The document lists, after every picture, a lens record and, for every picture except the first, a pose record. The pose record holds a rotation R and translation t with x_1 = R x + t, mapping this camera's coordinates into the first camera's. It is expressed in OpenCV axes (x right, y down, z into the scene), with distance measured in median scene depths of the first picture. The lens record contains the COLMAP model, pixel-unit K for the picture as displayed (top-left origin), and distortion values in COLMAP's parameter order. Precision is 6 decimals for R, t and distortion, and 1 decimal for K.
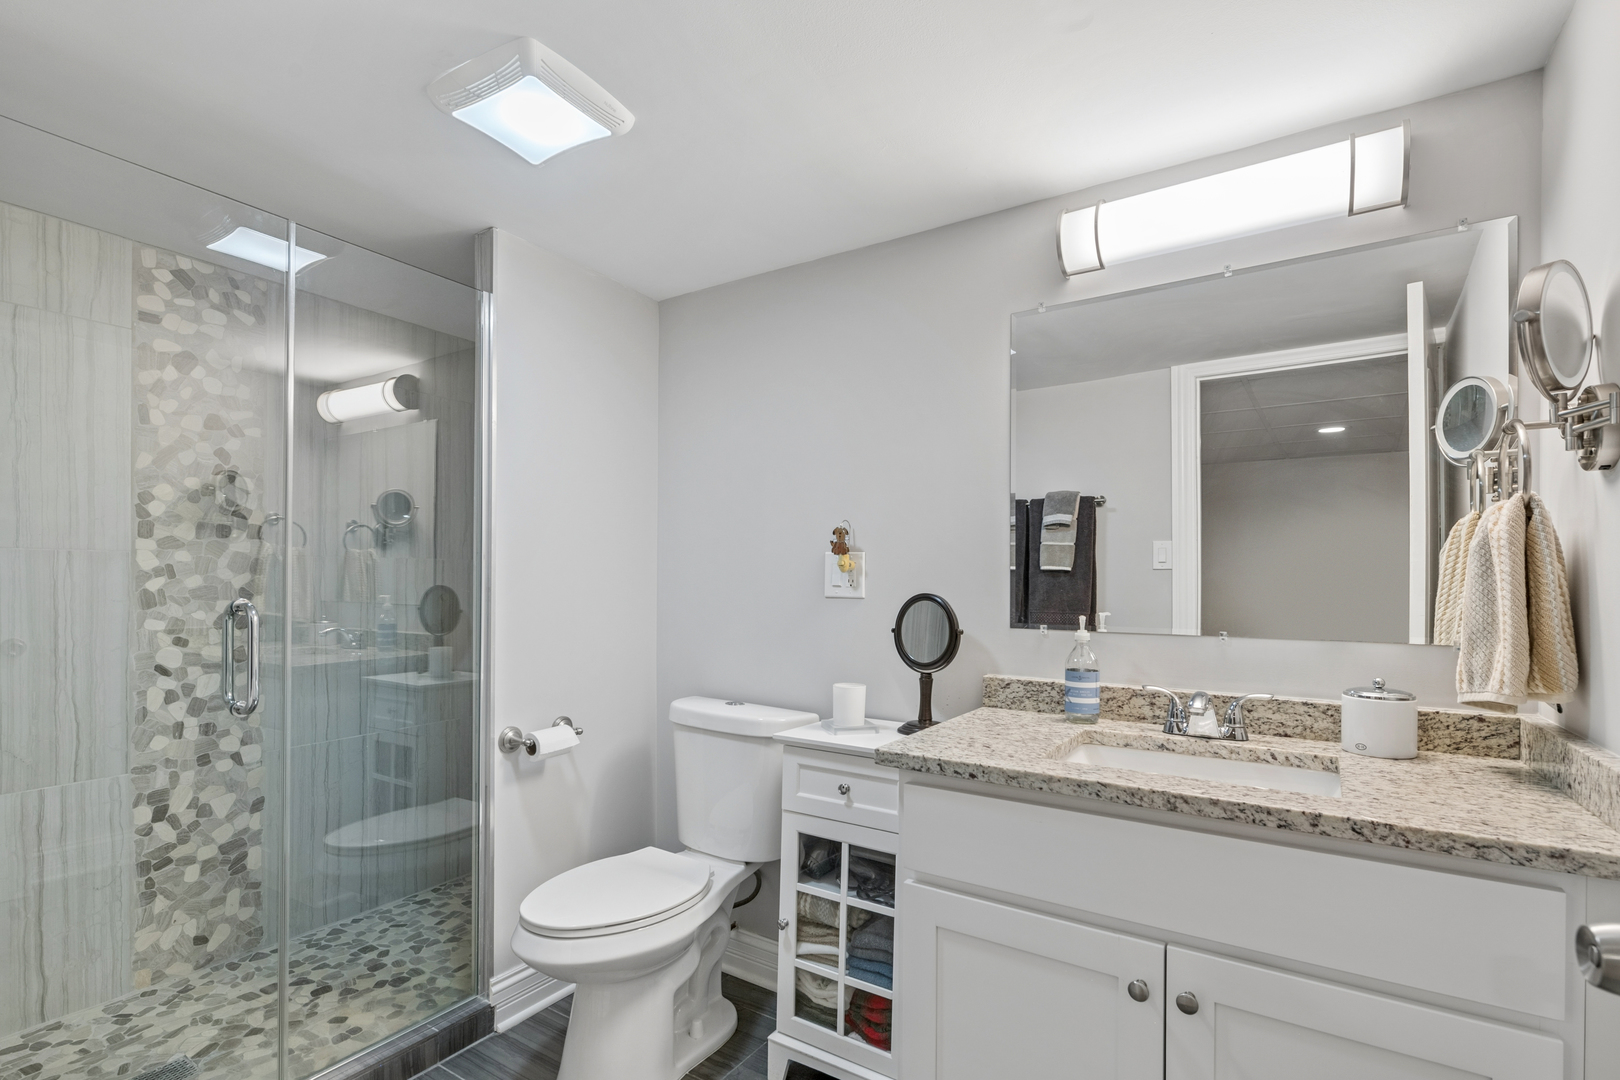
lens RADIAL K [[785.4, 0, 811.0], [0, 785.4, 593.9], [0, 0, 1]] dist [0.000562, 0.000261]
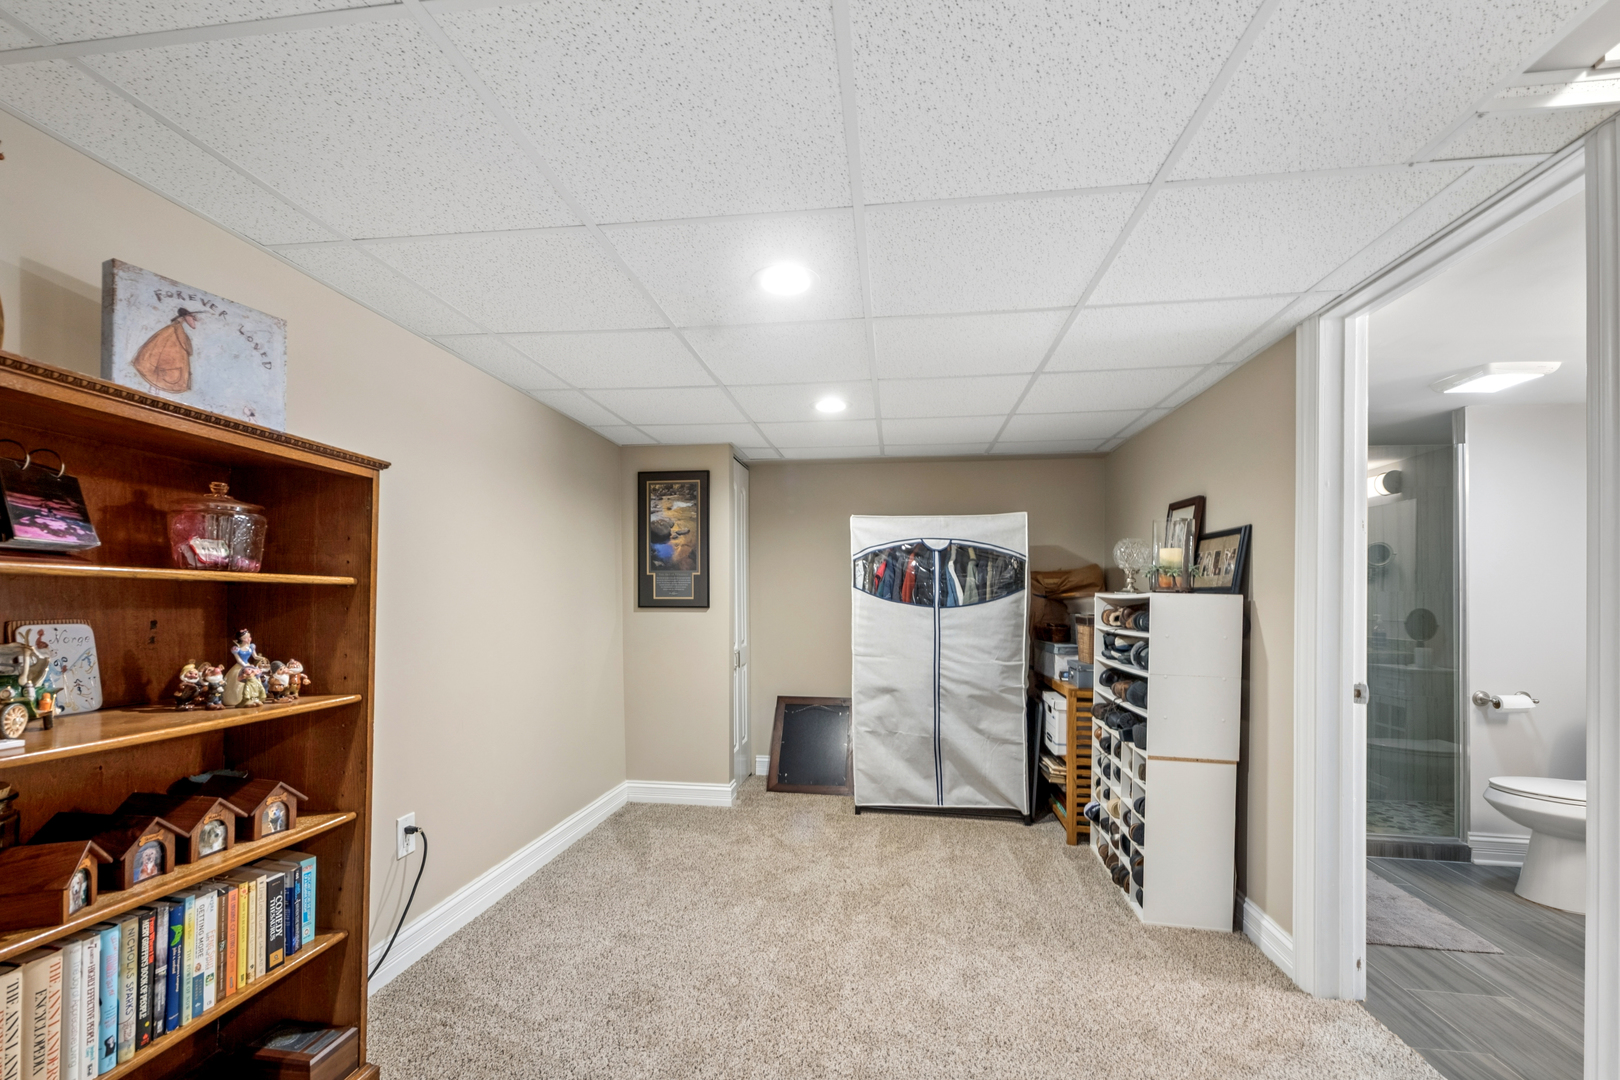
lens RADIAL K [[701.8, 0, 809.7], [0, 701.8, 578.8], [0, 0, 1]] dist [-0.000609, -0.000363]
pose [[0.428922, -0.021369, -0.903089, 0.369882], [-0.019306, 0.999275, -0.032814, -0.000741], [0.903135, 0.031510, 0.428199, -0.969920]]
